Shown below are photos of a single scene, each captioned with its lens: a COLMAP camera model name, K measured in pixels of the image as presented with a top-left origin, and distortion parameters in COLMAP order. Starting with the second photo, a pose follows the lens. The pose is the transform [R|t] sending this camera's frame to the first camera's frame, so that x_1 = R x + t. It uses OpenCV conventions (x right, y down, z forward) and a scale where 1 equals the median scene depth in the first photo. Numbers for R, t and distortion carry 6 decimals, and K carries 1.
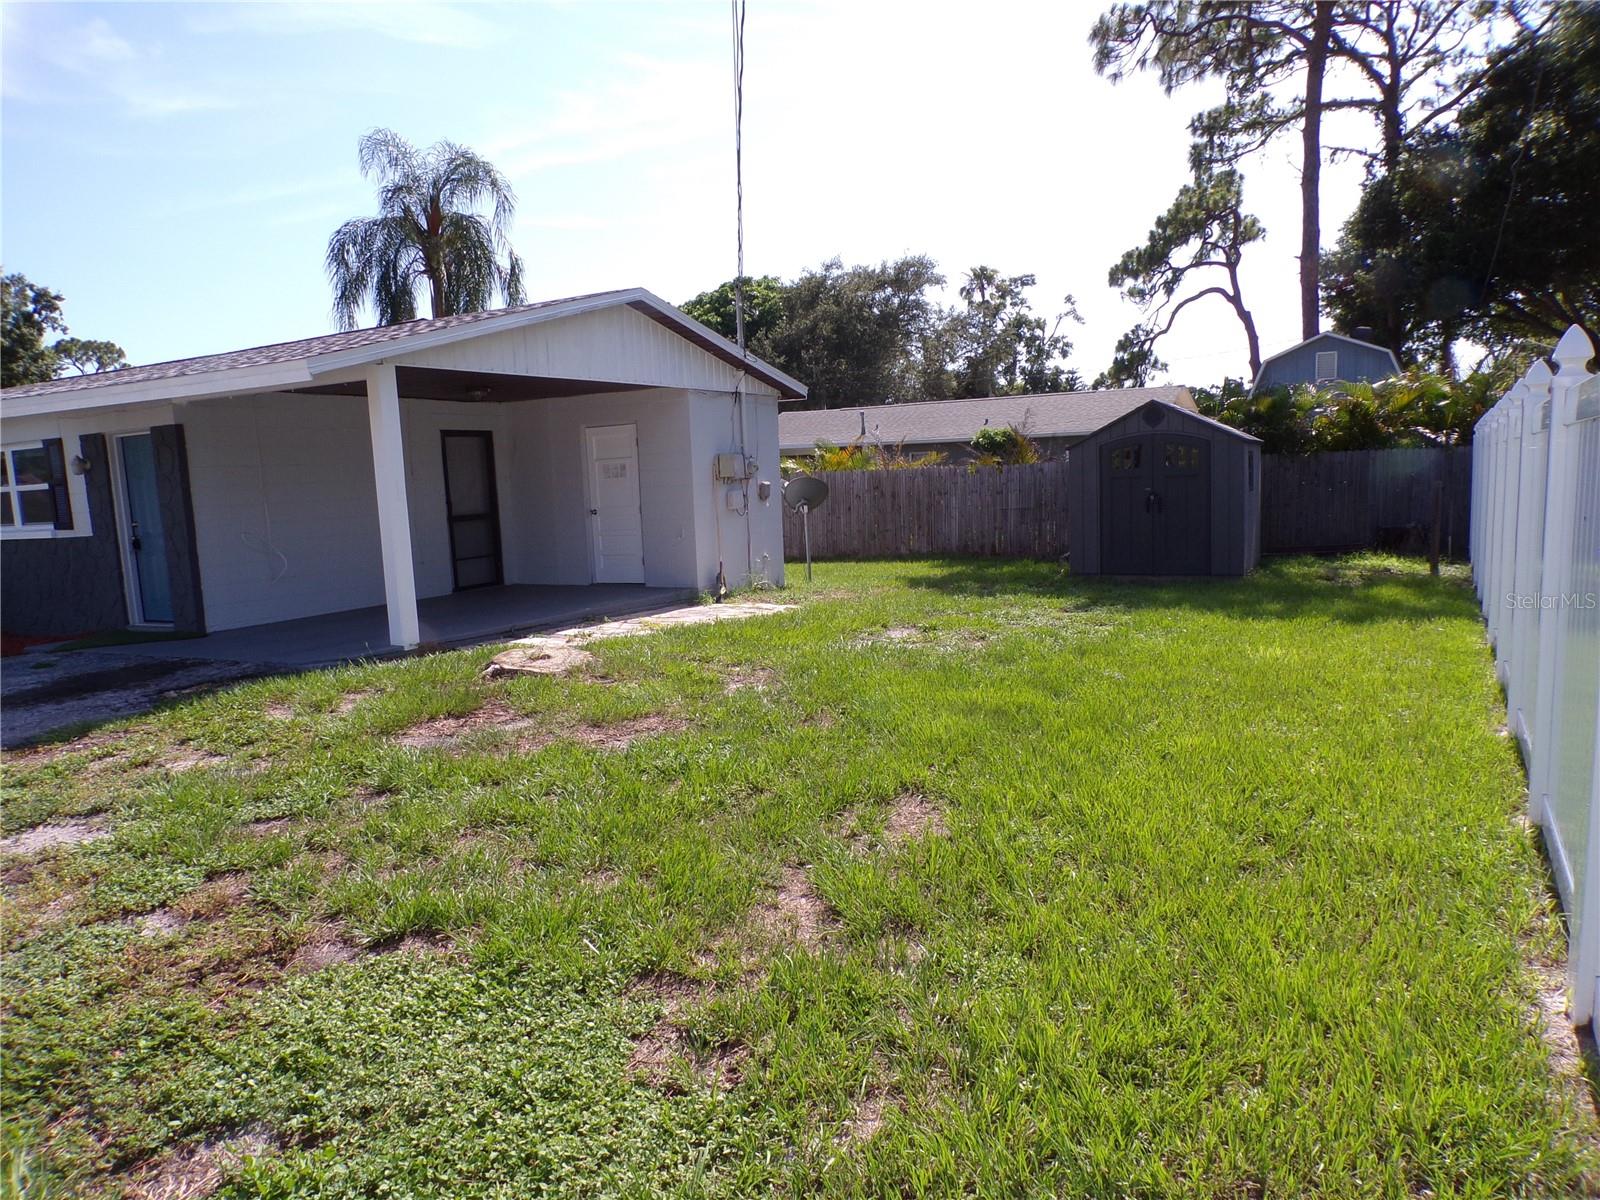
lens RADIAL K [[1108.4, 0, 800.0], [0, 1108.4, 600.0], [0, 0, 1]] dist [-0.005261, 0.005960]
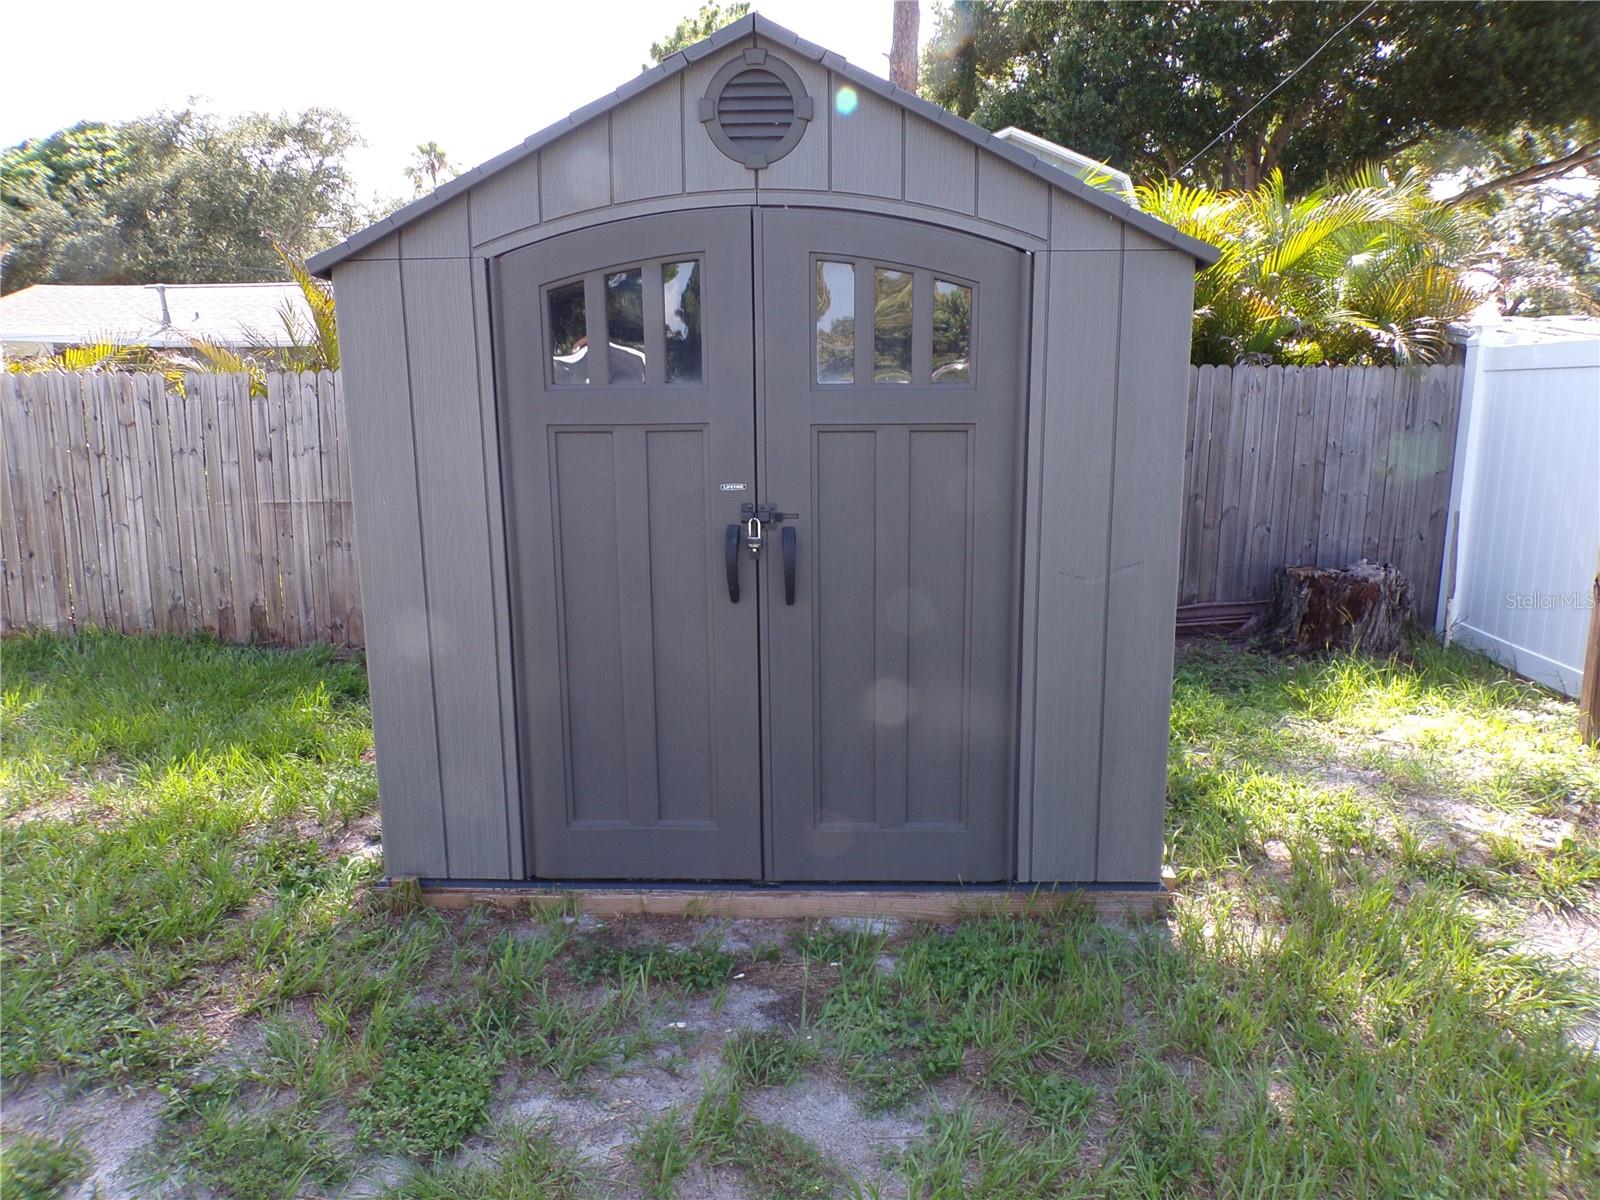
lens RADIAL K [[1108.4, 0, 800.0], [0, 1108.4, 600.0], [0, 0, 1]] dist [-0.005261, 0.005960]
pose [[0.902169, -0.045520, 0.428975, 0.106711], [0.020186, 0.997782, 0.063424, -0.041673], [-0.430910, -0.048560, 0.901087, 0.364421]]
